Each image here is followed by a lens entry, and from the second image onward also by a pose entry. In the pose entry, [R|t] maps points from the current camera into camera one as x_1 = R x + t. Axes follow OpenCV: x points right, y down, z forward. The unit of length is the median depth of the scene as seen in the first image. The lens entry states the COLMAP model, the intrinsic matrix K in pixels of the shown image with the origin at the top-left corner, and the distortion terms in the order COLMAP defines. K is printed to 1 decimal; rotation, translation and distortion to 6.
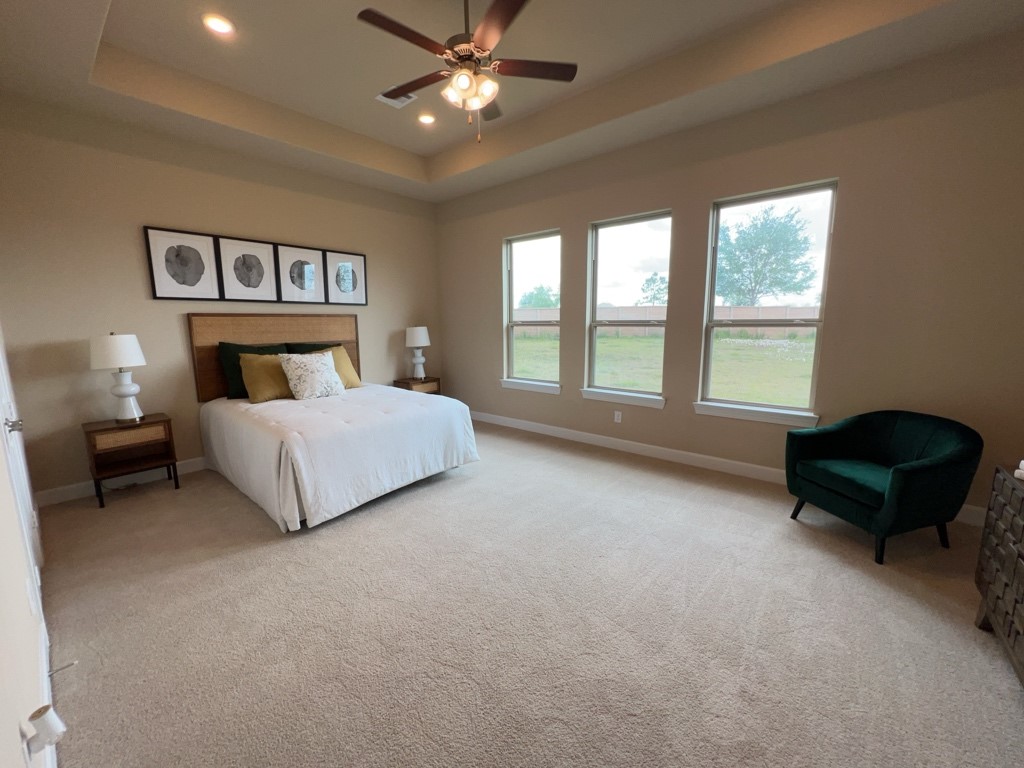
lens RADIAL K [[407.6, 0, 512.0], [0, 407.6, 384.0], [0, 0, 1]] dist [-0.002317, -0.000297]
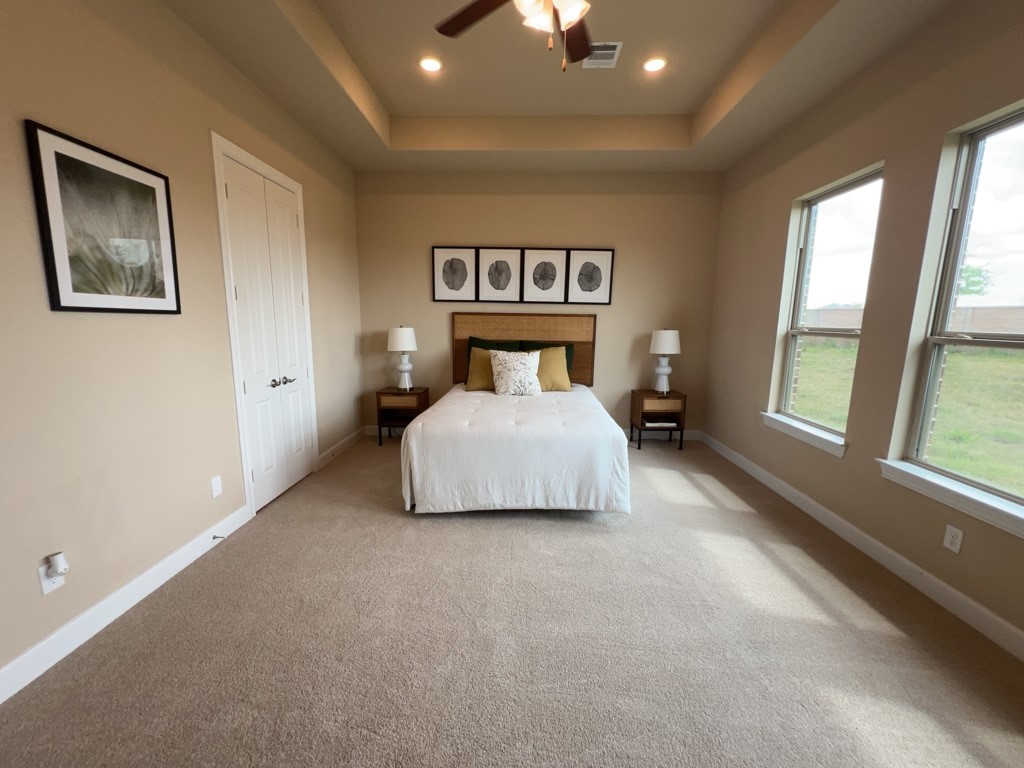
lens RADIAL K [[407.6, 0, 512.0], [0, 407.6, 384.0], [0, 0, 1]] dist [-0.002317, -0.000297]
pose [[0.630201, 0.140681, -0.763581, 0.309150], [-0.138203, 0.988068, 0.067978, -0.064834], [0.764033, 0.062689, 0.642124, 0.340644]]
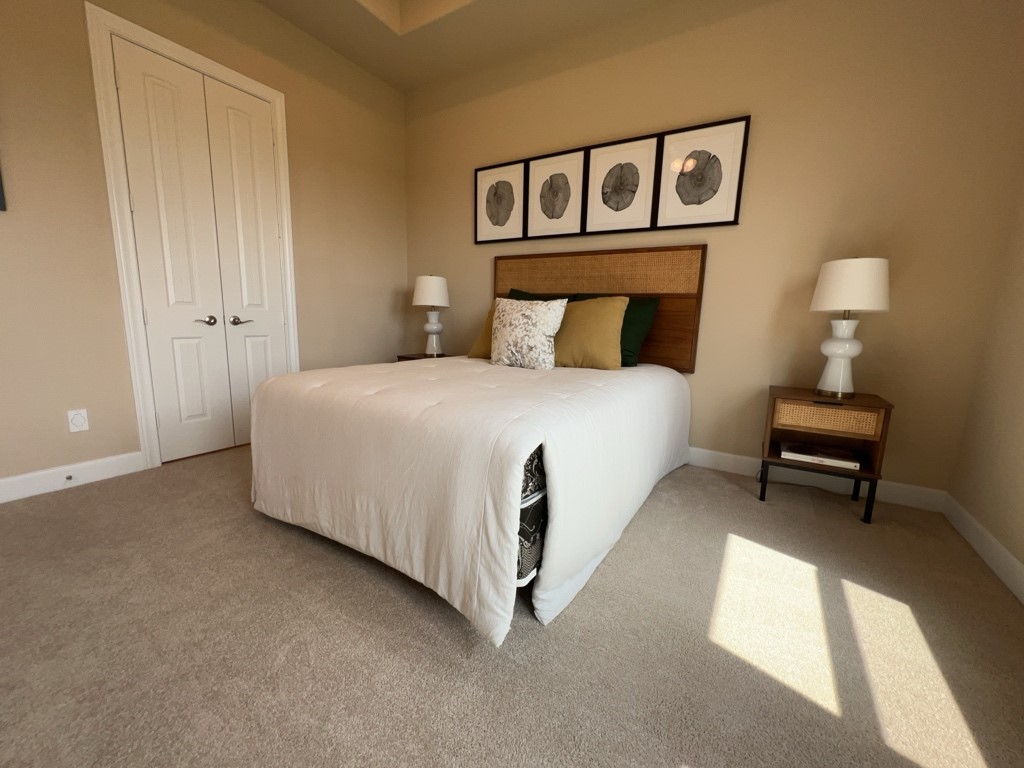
lens RADIAL K [[407.6, 0, 512.0], [0, 407.6, 384.0], [0, 0, 1]] dist [-0.002317, -0.000297]
pose [[0.144705, 0.179732, -0.973014, 0.166560], [-0.180004, 0.971737, 0.152726, -0.039565], [0.972964, 0.153046, 0.172968, 0.908975]]
